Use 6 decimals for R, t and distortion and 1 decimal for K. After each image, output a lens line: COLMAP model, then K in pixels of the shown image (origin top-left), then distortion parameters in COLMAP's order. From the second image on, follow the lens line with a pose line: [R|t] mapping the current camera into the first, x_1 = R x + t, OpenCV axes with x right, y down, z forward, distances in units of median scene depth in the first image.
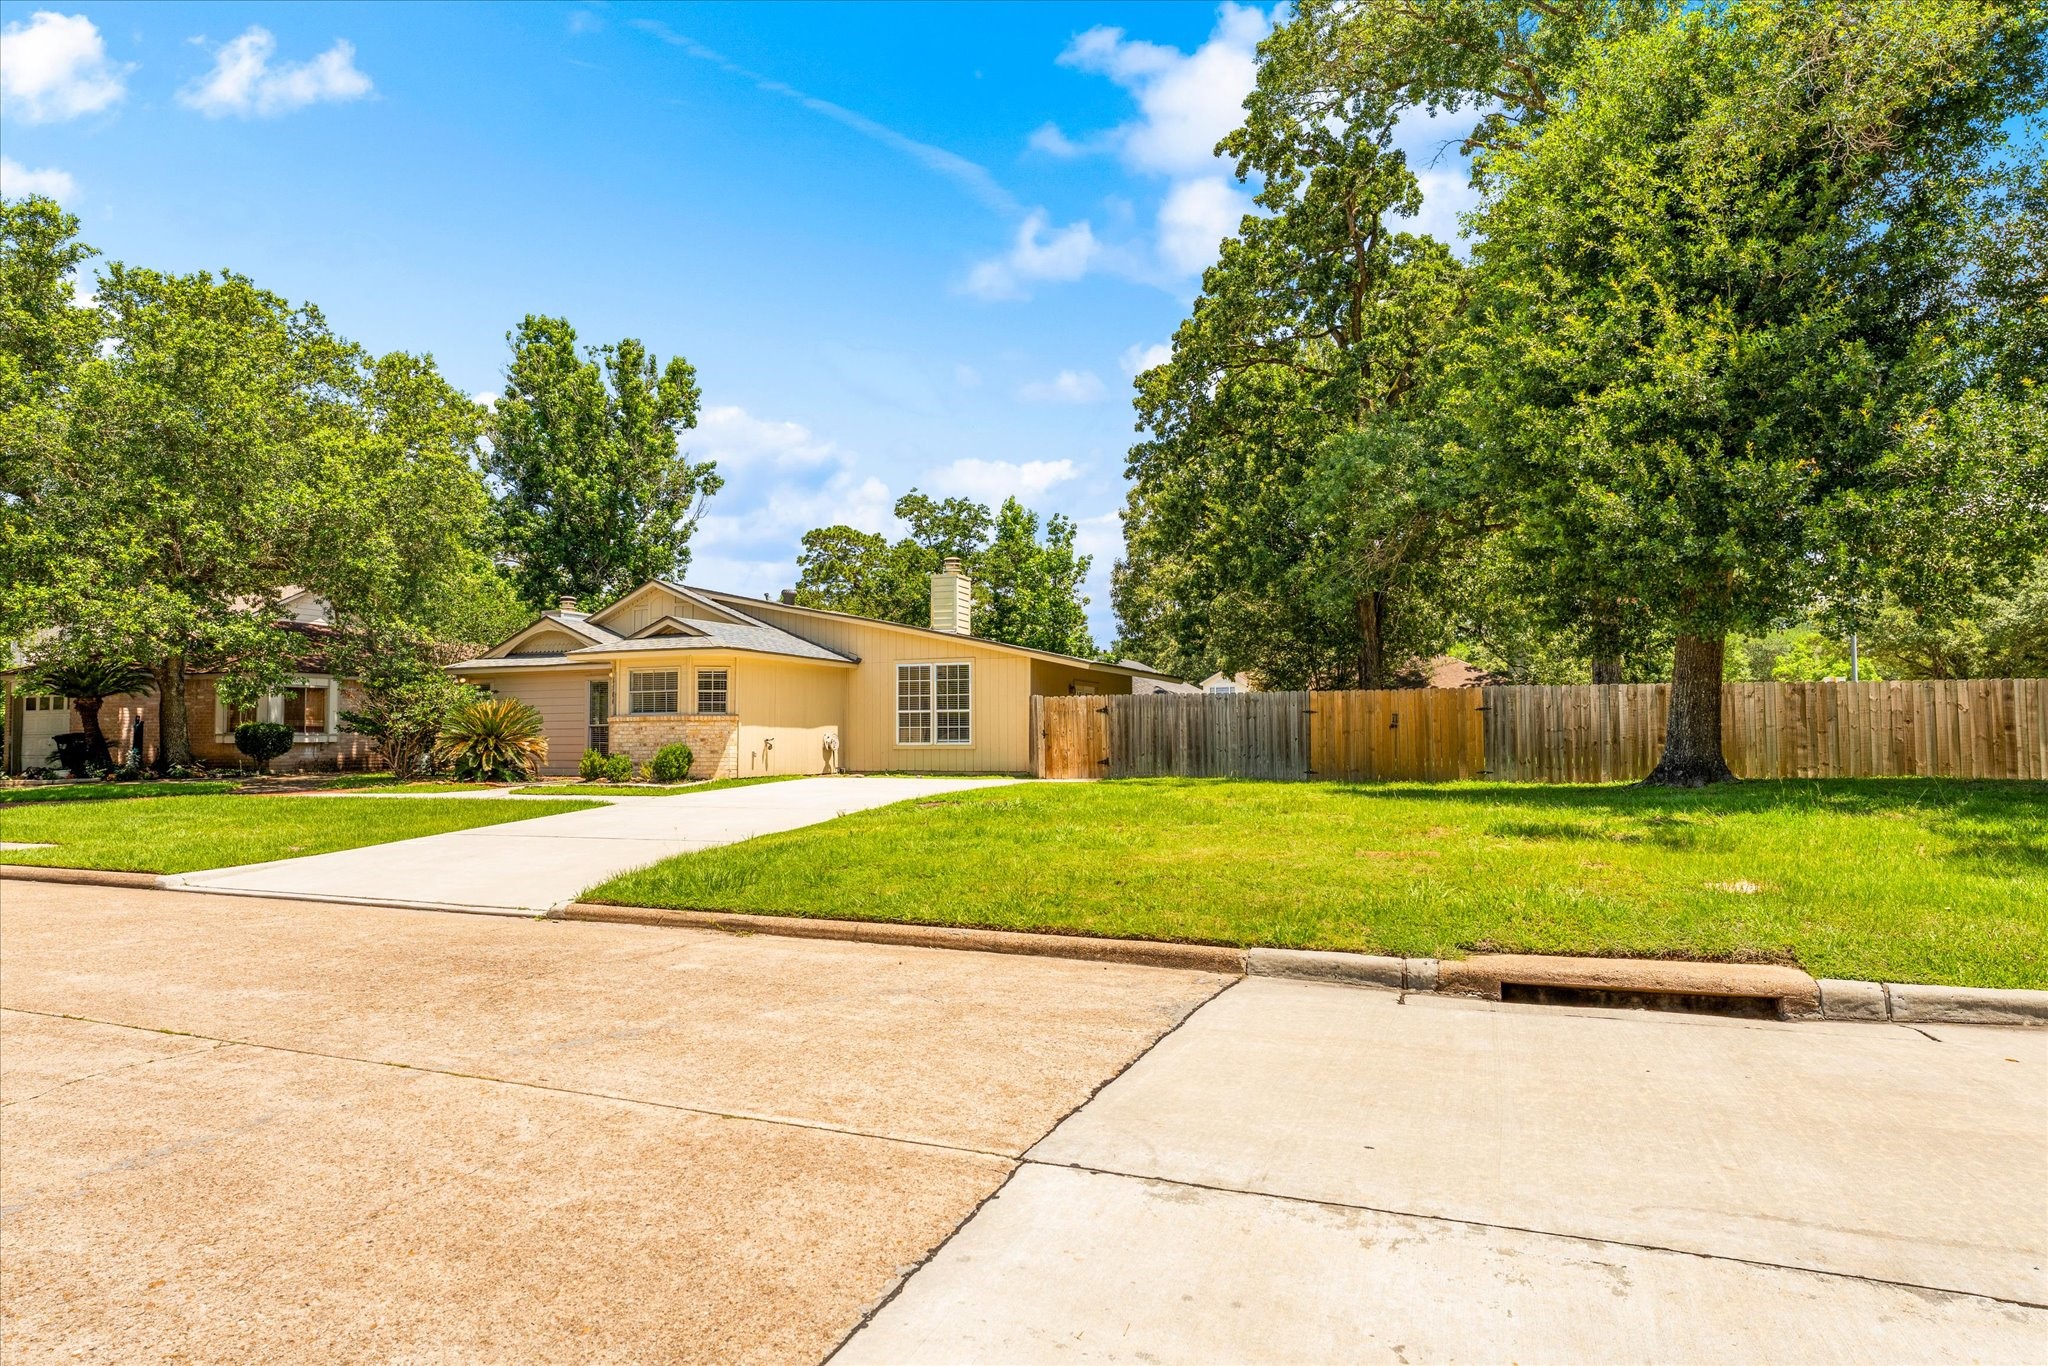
lens RADIAL K [[1132.6, 0, 1022.0], [0, 1132.6, 681.8], [0, 0, 1]] dist [0.000214, -0.000161]
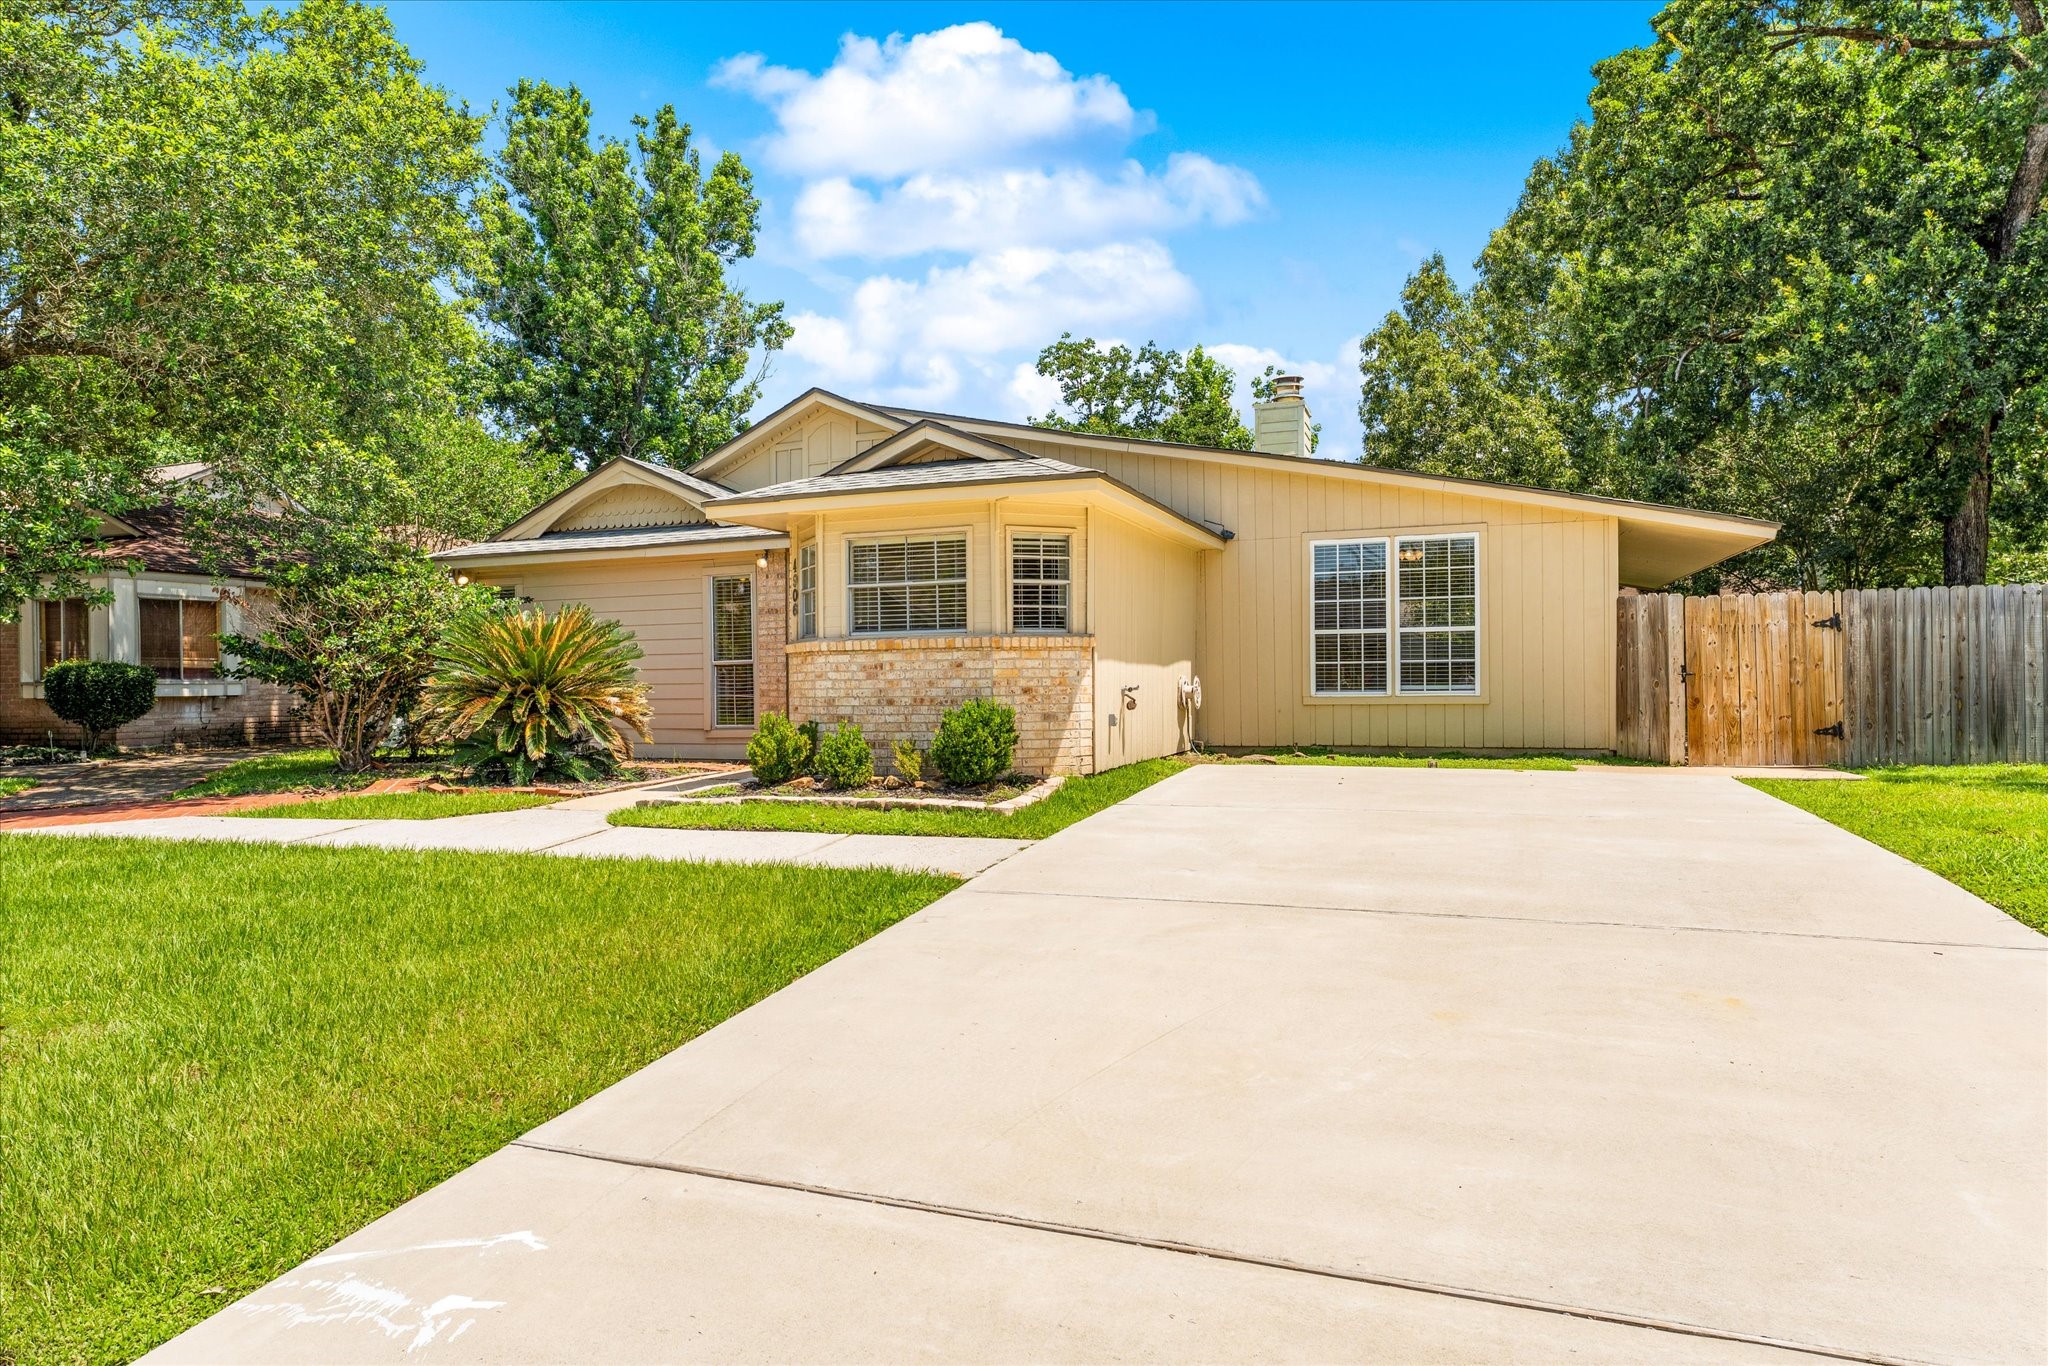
lens RADIAL K [[1172.8, 0, 1022.6], [0, 1172.8, 682.3], [0, 0, 1]] dist [-0.001659, -0.000579]
pose [[0.999928, -0.005612, 0.010579, -0.247518], [0.005057, 0.998650, 0.051702, 0.020753], [-0.010854, -0.051644, 0.998607, 0.463592]]
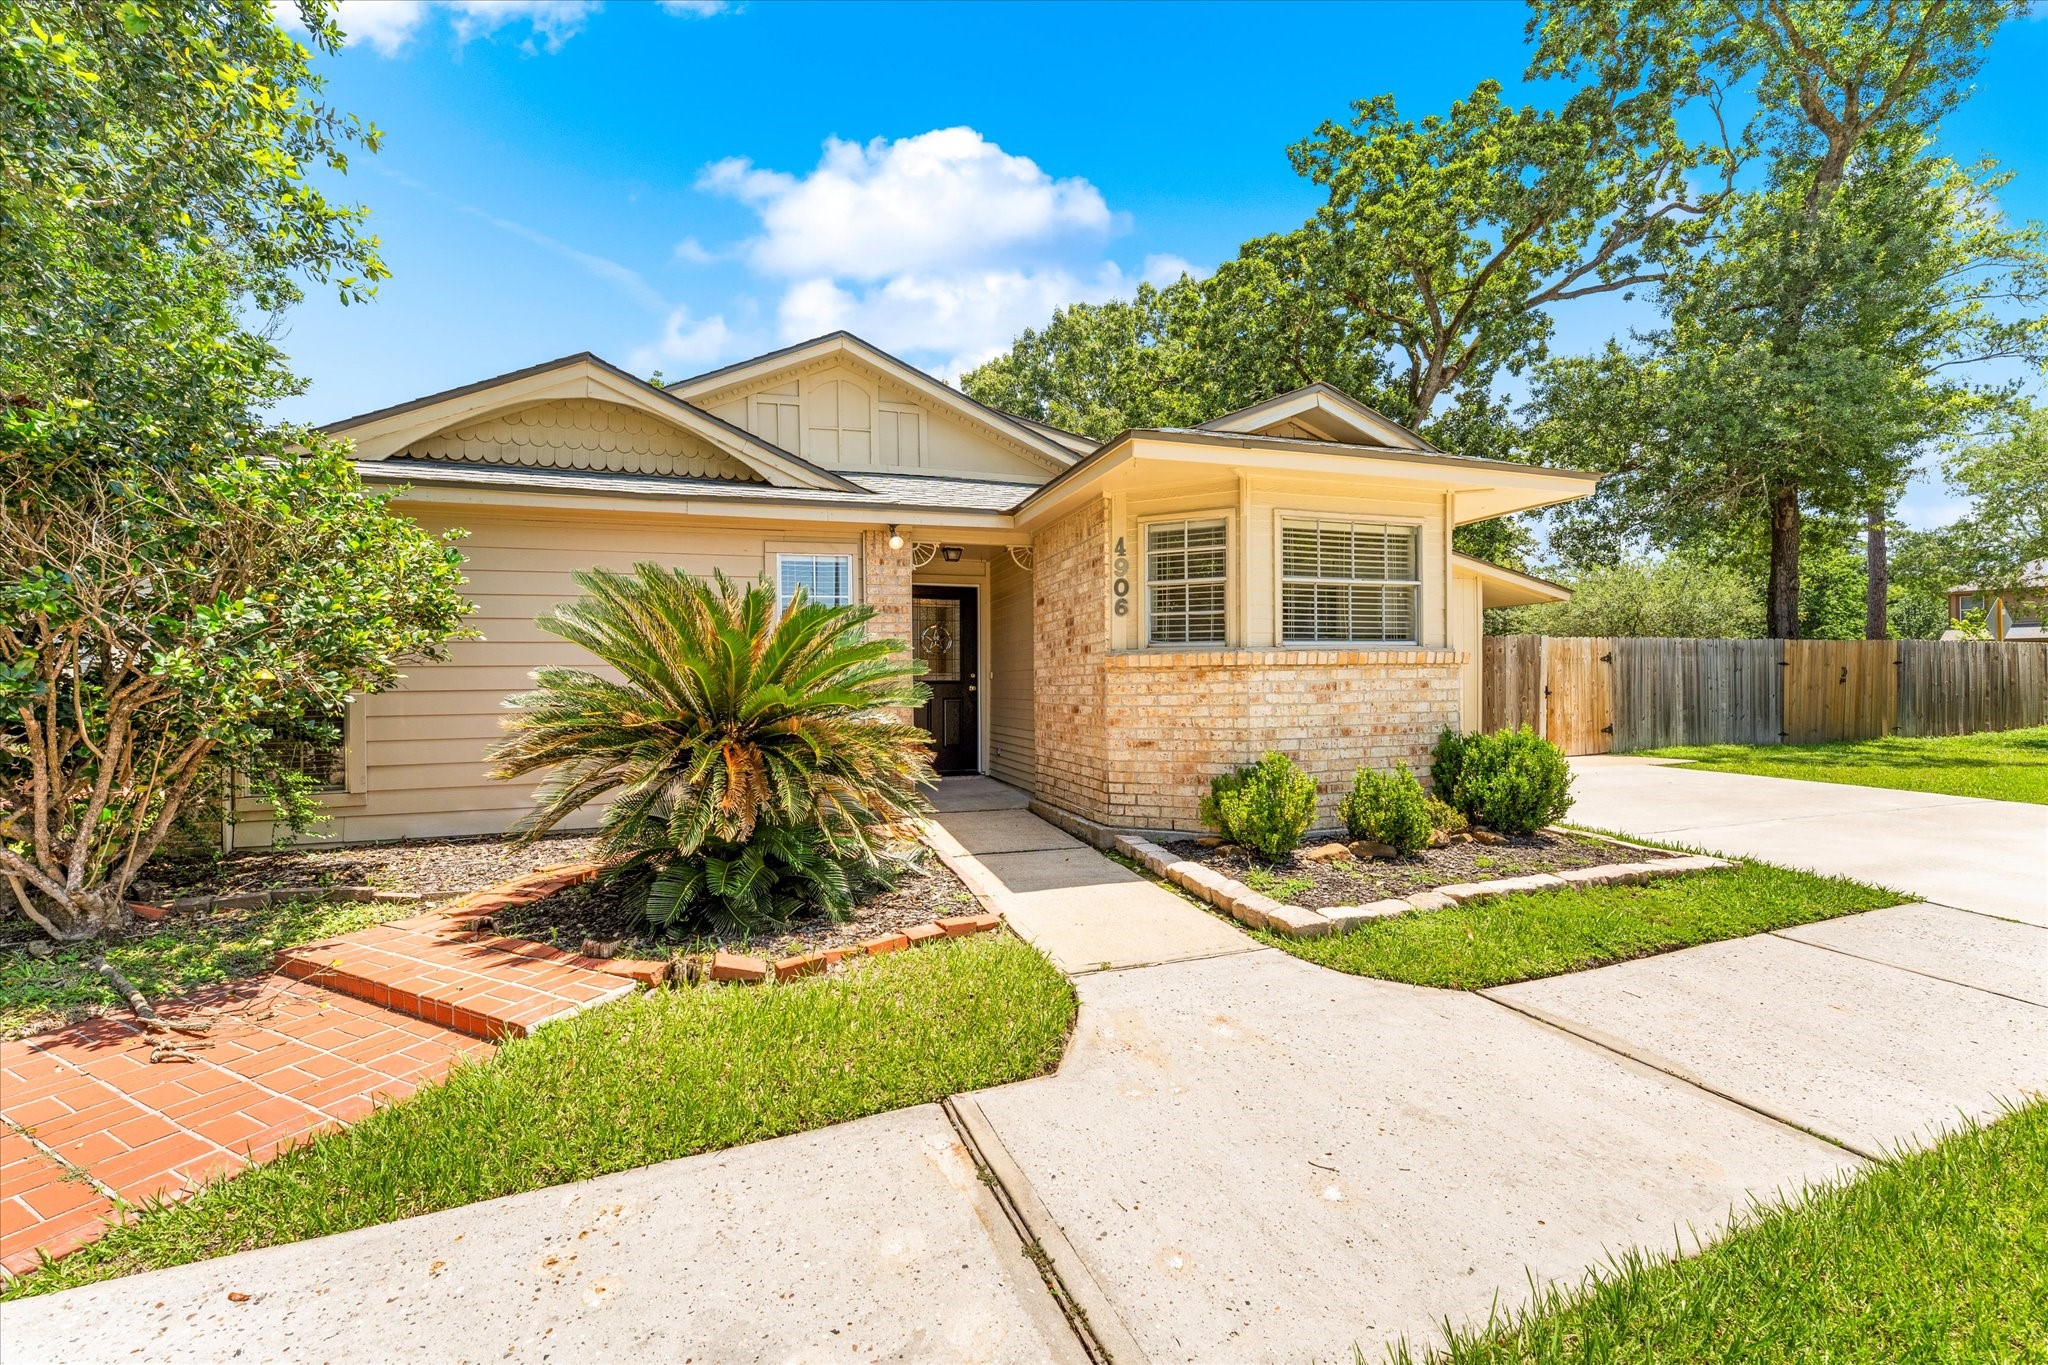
lens RADIAL K [[847.6, 0, 1024.0], [0, 847.6, 682.5], [0, 0, 1]] dist [0.000007, -0.000148]
pose [[0.765041, -0.001760, 0.643980, -0.503390], [-0.022279, 0.999325, 0.029198, 0.030179], [-0.643597, -0.036685, 0.764485, 0.750907]]
